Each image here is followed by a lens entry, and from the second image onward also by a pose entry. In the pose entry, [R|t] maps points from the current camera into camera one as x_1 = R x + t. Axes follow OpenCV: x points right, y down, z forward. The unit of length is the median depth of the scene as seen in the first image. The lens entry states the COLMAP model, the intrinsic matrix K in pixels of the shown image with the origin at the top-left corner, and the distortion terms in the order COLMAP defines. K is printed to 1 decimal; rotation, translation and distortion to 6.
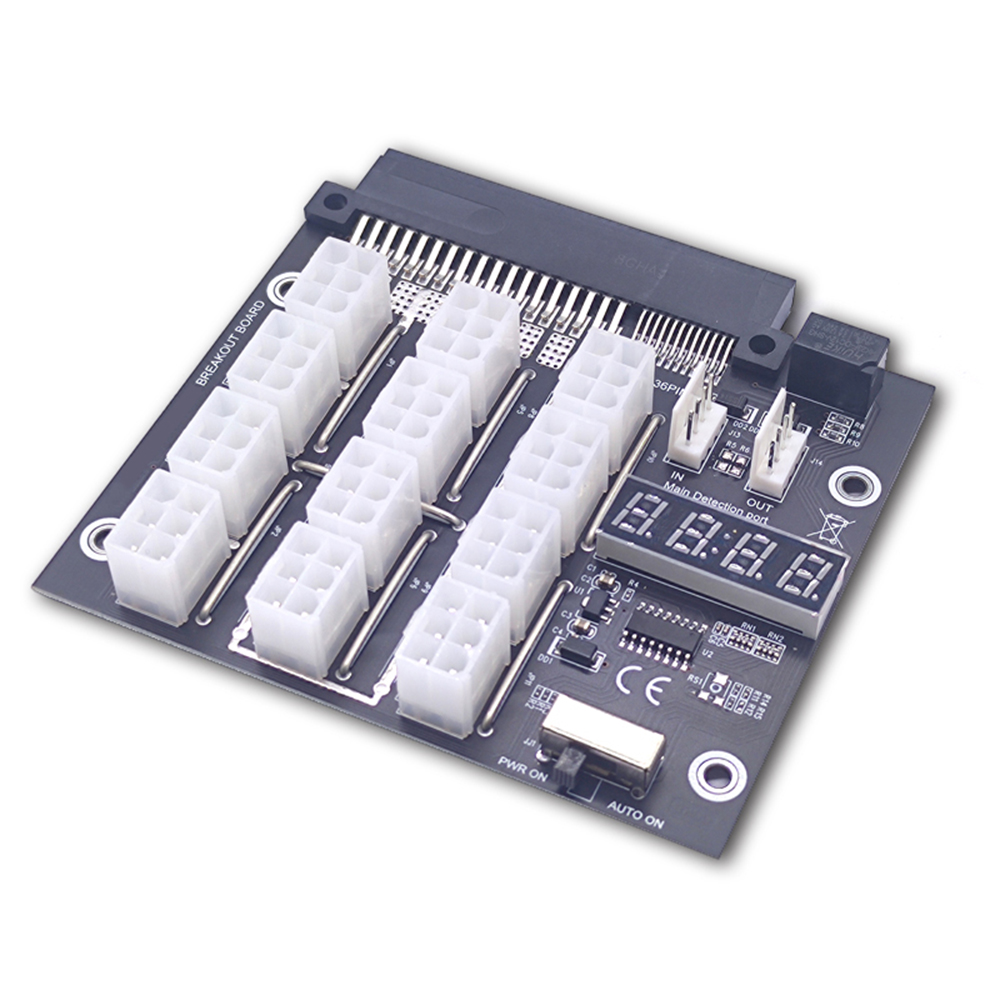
lens RADIAL K [[2226.8, 0, 547.1], [0, 2226.8, 499.7], [0, 0, 1]] dist [0.015905, -0.083102]
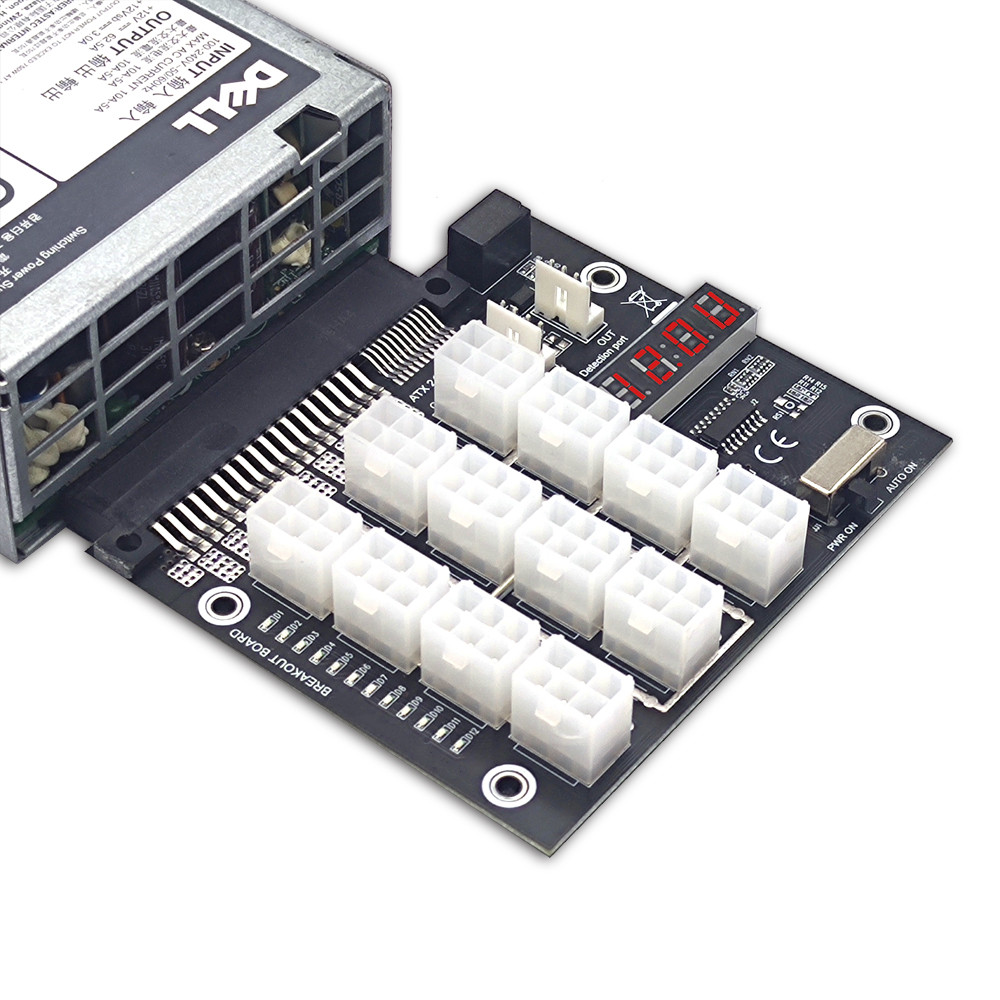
lens RADIAL K [[3105.8, 0, 533.3], [0, 3105.8, 500.1], [0, 0, 1]] dist [0.081462, -0.168422]
pose [[0.236202, -0.713024, 0.660156, -1.047302], [0.749142, 0.566312, 0.343624, -0.538293], [-0.618866, 0.413386, 0.667920, 0.007223]]
